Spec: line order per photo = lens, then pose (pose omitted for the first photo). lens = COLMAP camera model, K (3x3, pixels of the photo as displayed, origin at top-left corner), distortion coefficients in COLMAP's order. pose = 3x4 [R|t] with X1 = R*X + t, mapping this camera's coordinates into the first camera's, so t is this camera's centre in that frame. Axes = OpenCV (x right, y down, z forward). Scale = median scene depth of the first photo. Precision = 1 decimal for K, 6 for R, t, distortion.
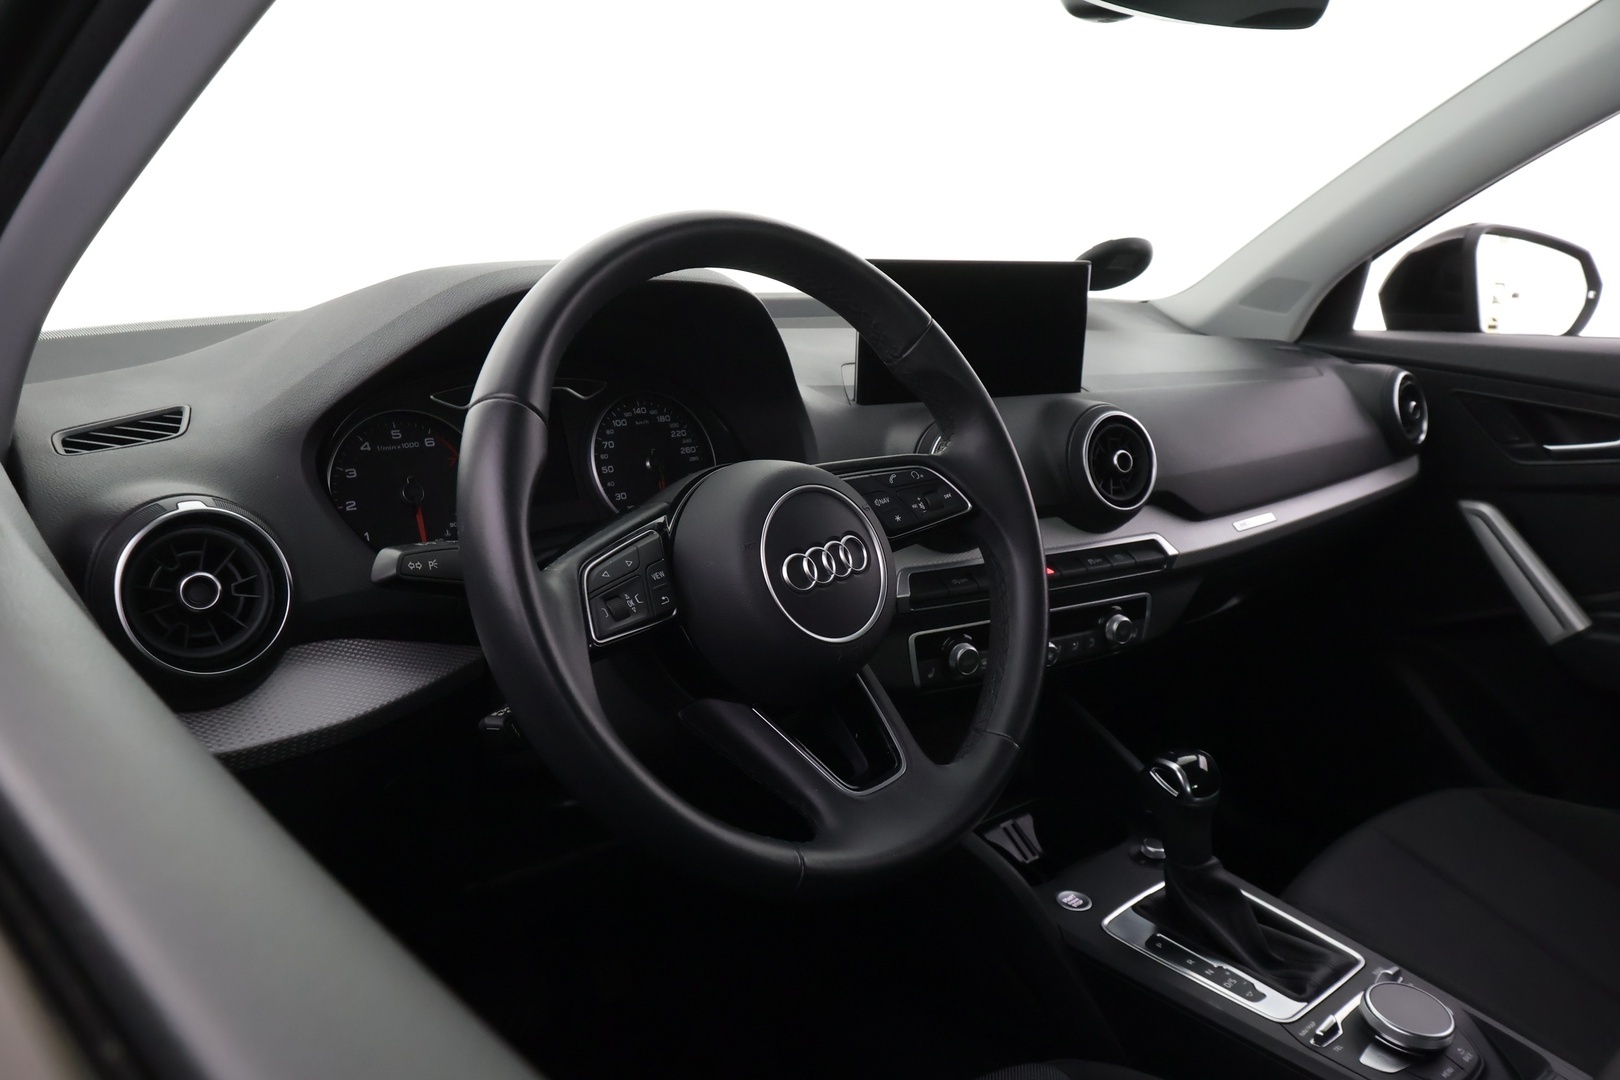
lens RADIAL K [[1293.4, 0, 810.0], [0, 1293.4, 540.0], [0, 0, 1]] dist [0.001017, 0.005238]
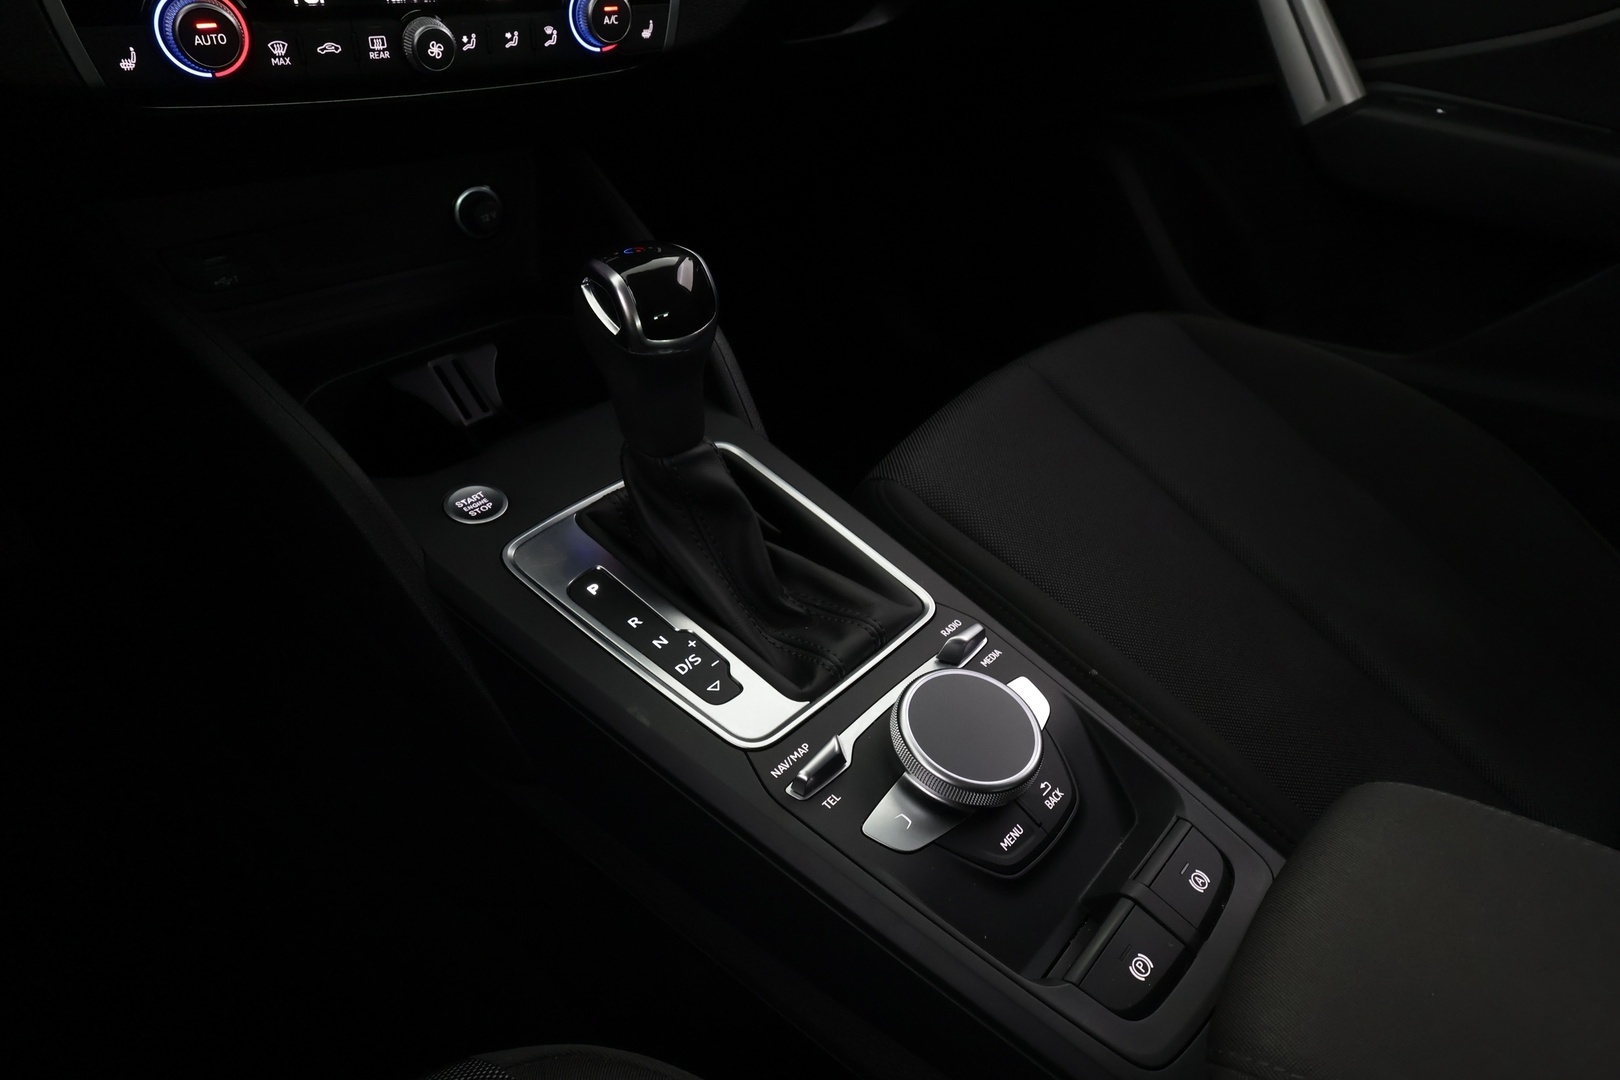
lens RADIAL K [[988.8, 0, 810.0], [0, 988.8, 540.0], [0, 0, 1]] dist [0.001696, 0.000542]
pose [[0.992015, -0.002696, 0.126093, 0.302932], [-0.051877, 0.902556, 0.427435, 0.096340], [-0.114958, -0.430563, 0.895209, 0.586480]]
